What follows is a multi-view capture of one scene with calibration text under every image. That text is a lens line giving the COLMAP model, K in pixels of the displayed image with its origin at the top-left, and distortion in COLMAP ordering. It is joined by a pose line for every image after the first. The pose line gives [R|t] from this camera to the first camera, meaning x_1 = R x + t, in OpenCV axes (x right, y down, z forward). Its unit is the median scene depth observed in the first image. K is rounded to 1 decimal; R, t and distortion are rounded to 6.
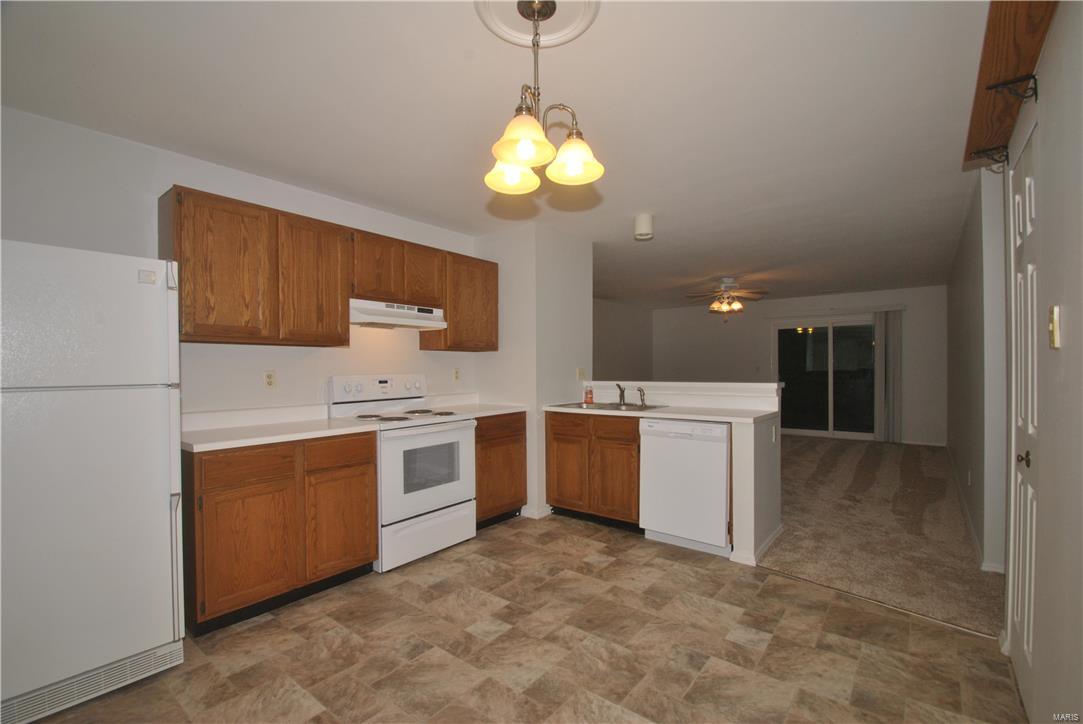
lens RADIAL K [[483.5, 0, 543.2], [0, 483.5, 371.1], [0, 0, 1]] dist [0.017368, -0.019053]
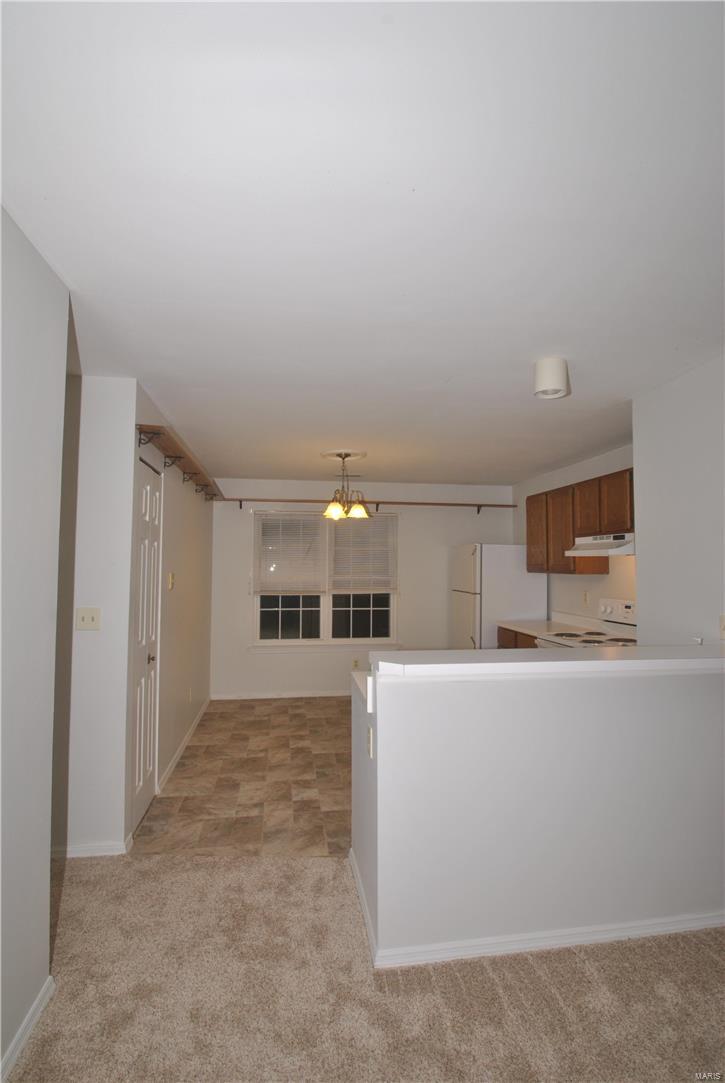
lens RADIAL K [[548.6, 0, 362.5], [0, 548.6, 541.5], [0, 0, 1]] dist [0.001741, 0.000084]
pose [[-0.691690, -0.026670, -0.721701, 1.241450], [-0.003315, 0.999425, -0.033756, -0.103945], [0.722186, -0.020956, -0.691381, 1.883586]]
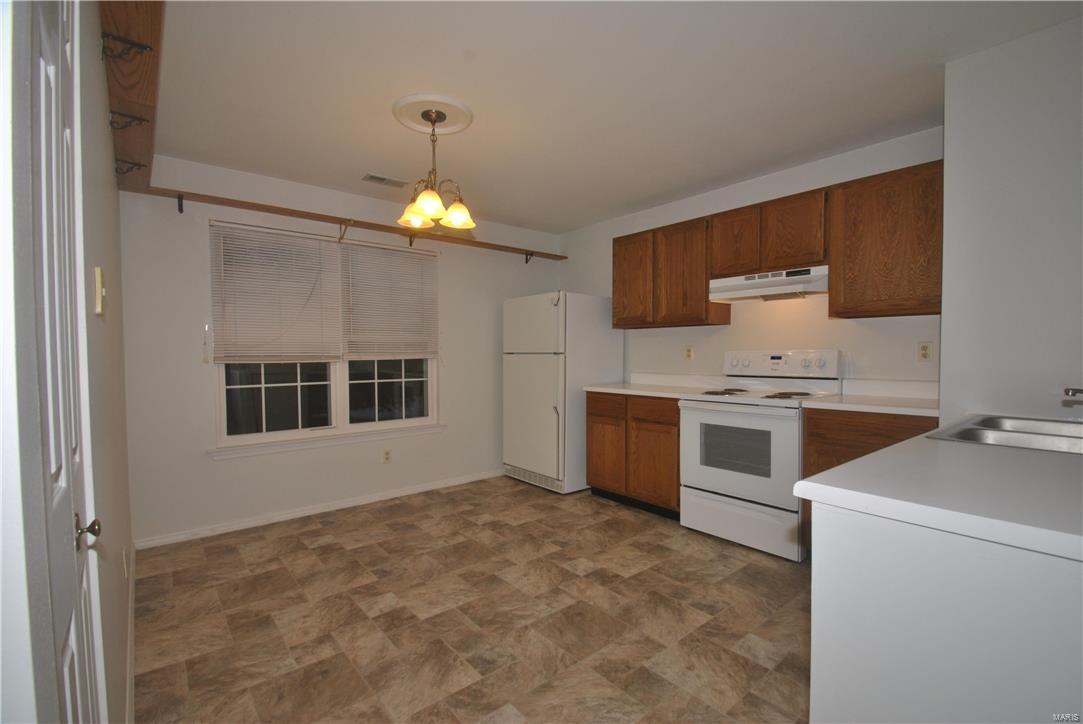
lens RADIAL K [[483.5, 0, 543.2], [0, 483.5, 371.1], [0, 0, 1]] dist [0.017368, -0.019053]
pose [[-0.210294, 0.046571, -0.976528, 0.900628], [-0.001780, 0.998845, 0.048018, 0.005094], [0.977637, 0.011836, -0.209968, 1.013322]]
